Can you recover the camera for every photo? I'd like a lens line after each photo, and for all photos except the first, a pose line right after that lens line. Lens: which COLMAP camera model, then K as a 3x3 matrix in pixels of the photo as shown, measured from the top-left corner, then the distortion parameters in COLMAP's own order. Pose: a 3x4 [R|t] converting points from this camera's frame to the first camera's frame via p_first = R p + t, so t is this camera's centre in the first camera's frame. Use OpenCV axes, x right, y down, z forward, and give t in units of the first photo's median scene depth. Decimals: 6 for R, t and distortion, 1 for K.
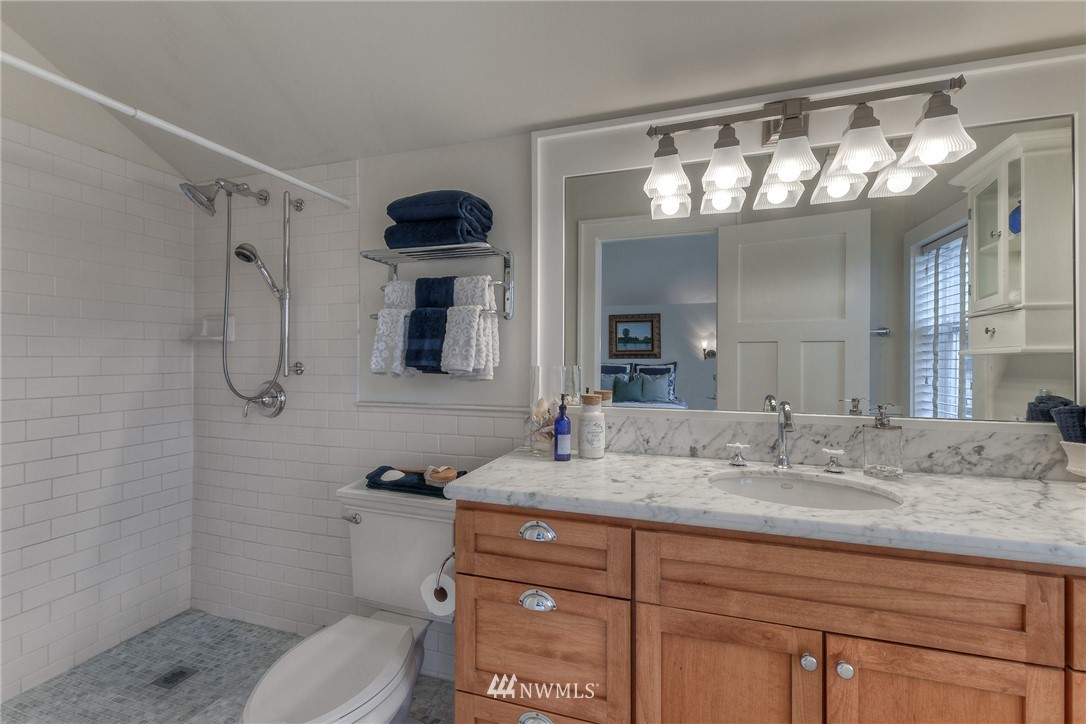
lens RADIAL K [[467.1, 0, 542.6], [0, 467.1, 359.7], [0, 0, 1]] dist [0.006537, -0.002594]
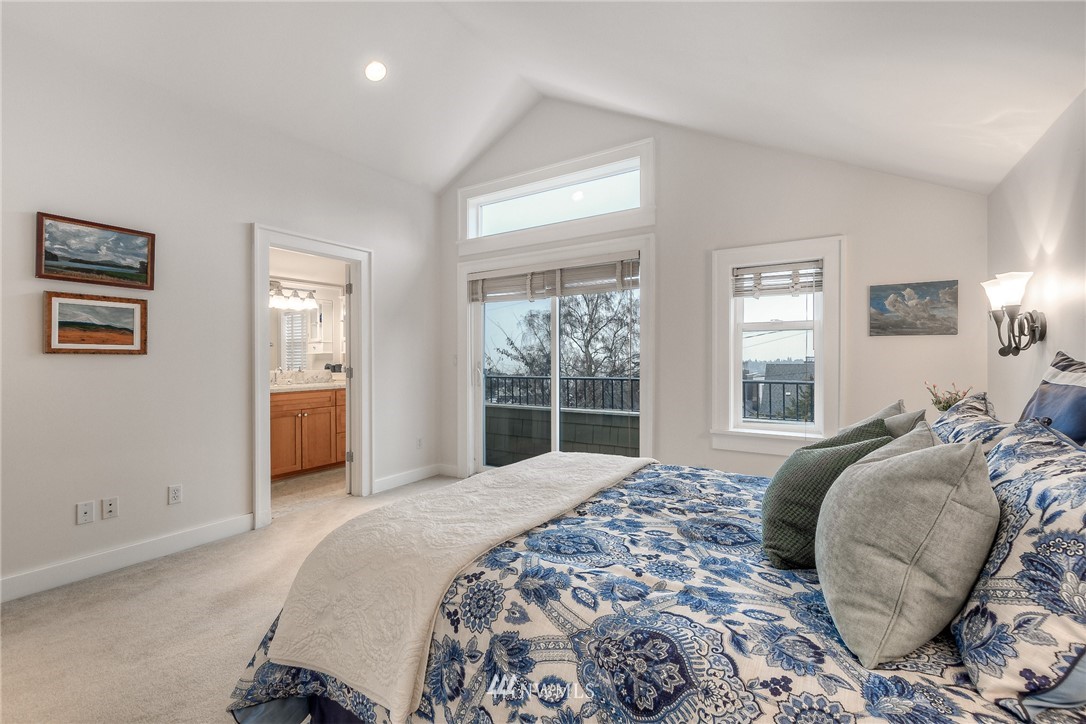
lens RADIAL K [[467.1, 0, 544.8], [0, 467.1, 358.3], [0, 0, 1]] dist [0.006537, -0.002594]
pose [[0.250157, -0.005353, 0.968191, -3.063427], [0.002378, 0.999985, 0.004914, 0.012089], [-0.968202, 0.001073, 0.250166, -2.368801]]
